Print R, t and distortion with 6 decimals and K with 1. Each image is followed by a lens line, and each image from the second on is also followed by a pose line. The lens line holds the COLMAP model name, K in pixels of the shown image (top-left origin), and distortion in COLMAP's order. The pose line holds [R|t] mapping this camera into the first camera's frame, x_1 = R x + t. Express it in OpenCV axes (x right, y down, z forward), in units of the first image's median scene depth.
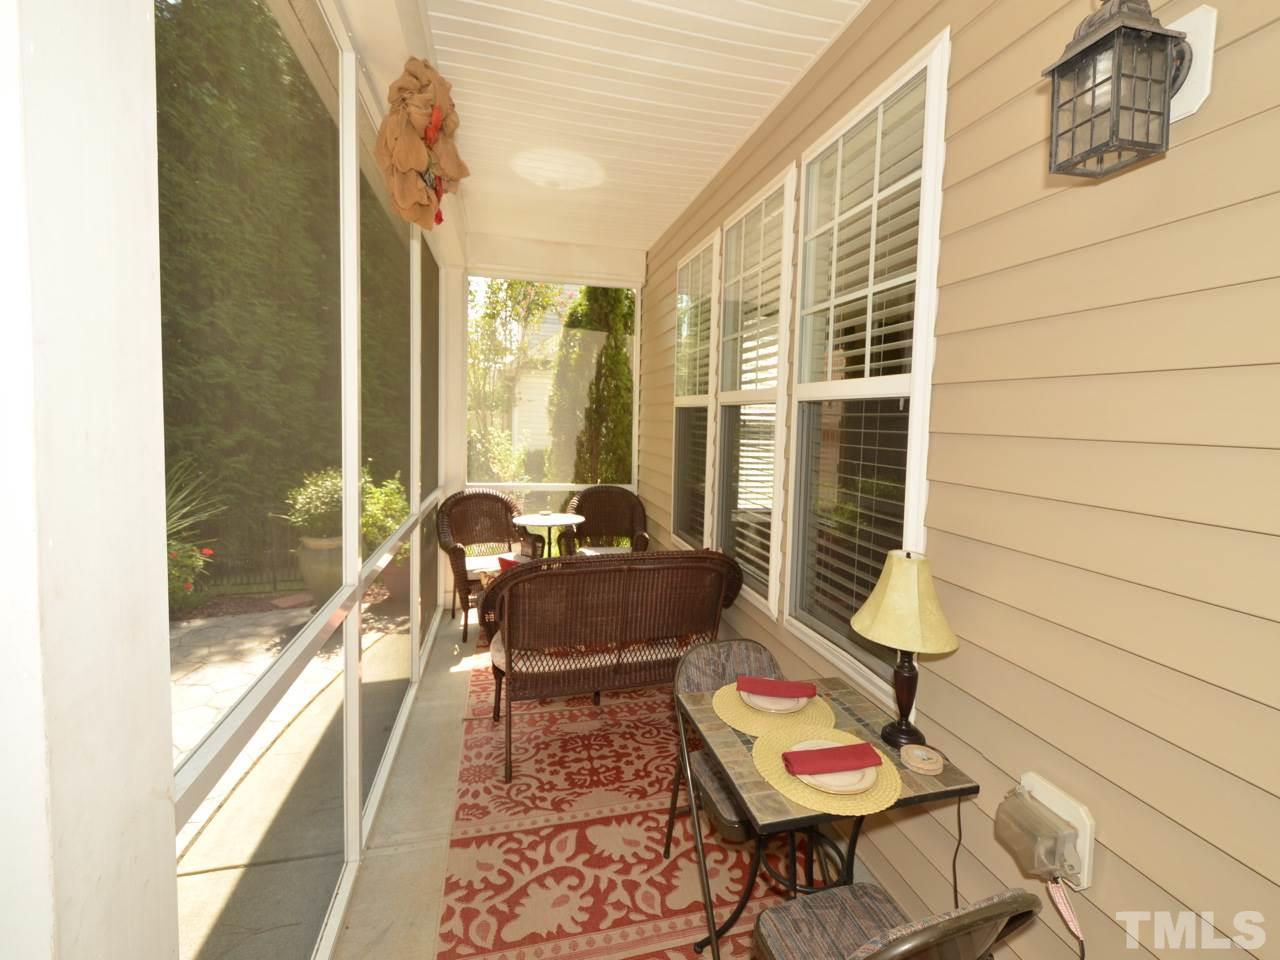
lens RADIAL K [[565.8, 0, 643.7], [0, 565.8, 472.8], [0, 0, 1]] dist [0.010226, -0.005994]
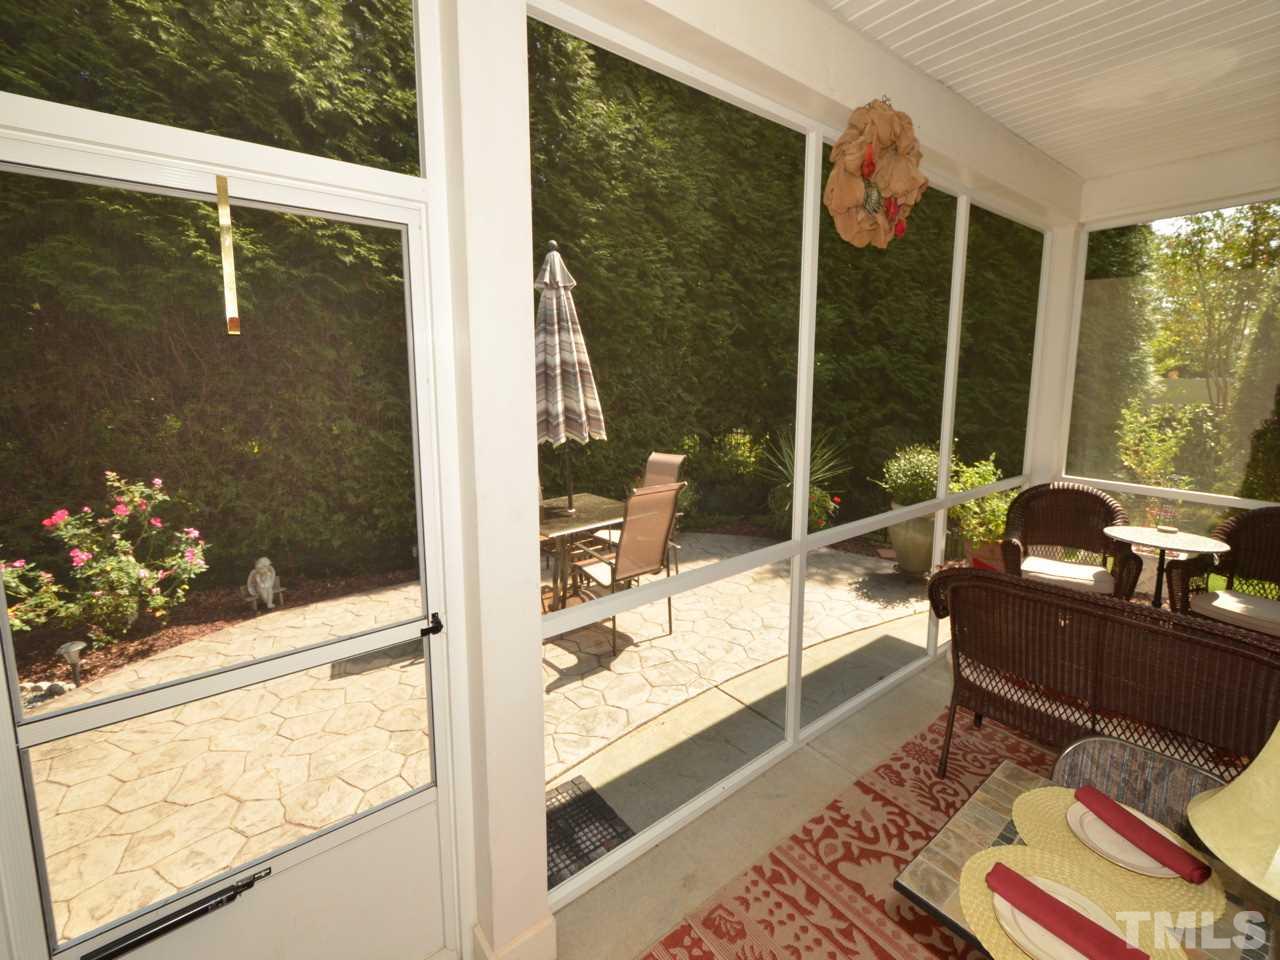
lens RADIAL K [[565.8, 0, 643.7], [0, 565.8, 472.8], [0, 0, 1]] dist [0.010226, -0.005994]
pose [[0.389760, 0.135714, -0.910862, 0.382329], [-0.074421, 0.990488, 0.115733, -0.064017], [0.917905, 0.022679, 0.396153, 0.101658]]
